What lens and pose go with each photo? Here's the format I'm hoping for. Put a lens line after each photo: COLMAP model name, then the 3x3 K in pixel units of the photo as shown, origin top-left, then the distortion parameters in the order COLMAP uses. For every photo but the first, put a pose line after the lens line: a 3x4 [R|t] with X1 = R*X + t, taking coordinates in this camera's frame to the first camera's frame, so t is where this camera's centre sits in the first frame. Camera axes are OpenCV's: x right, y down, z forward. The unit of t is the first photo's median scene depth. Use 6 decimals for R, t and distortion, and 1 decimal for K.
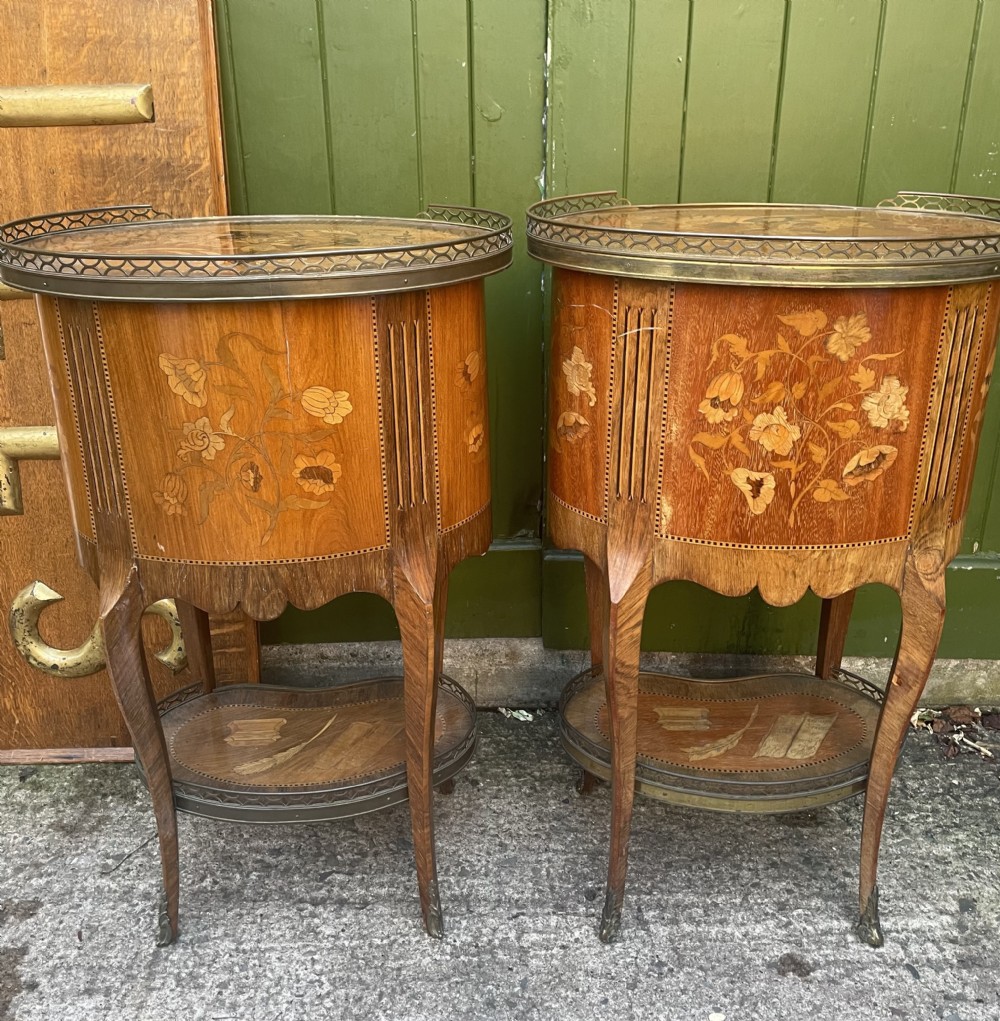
lens RADIAL K [[1026.1, 0, 499.9], [0, 1026.1, 442.6], [0, 0, 1]] dist [0.016076, 0.000000]
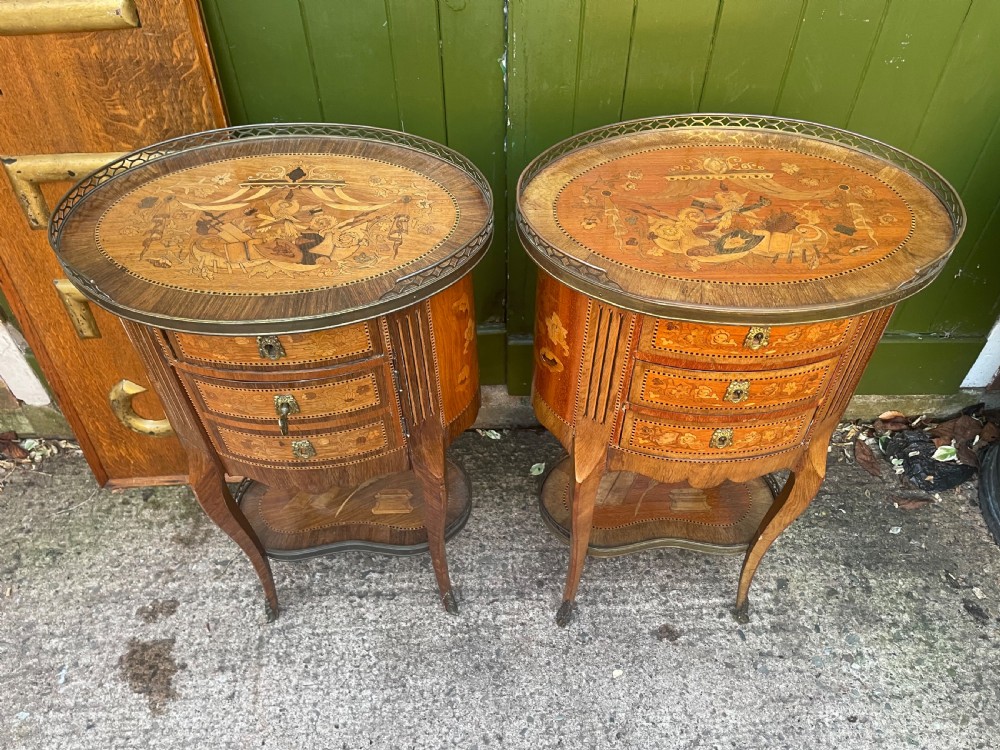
lens RADIAL K [[765.0, 0, 500.4], [0, 765.0, 371.6], [0, 0, 1]] dist [0.073272, -0.110910]
pose [[0.999165, -0.027807, 0.029926, 0.003085], [0.011781, 0.897584, 0.440686, -0.344393], [-0.039115, -0.439965, 0.897163, 0.109306]]
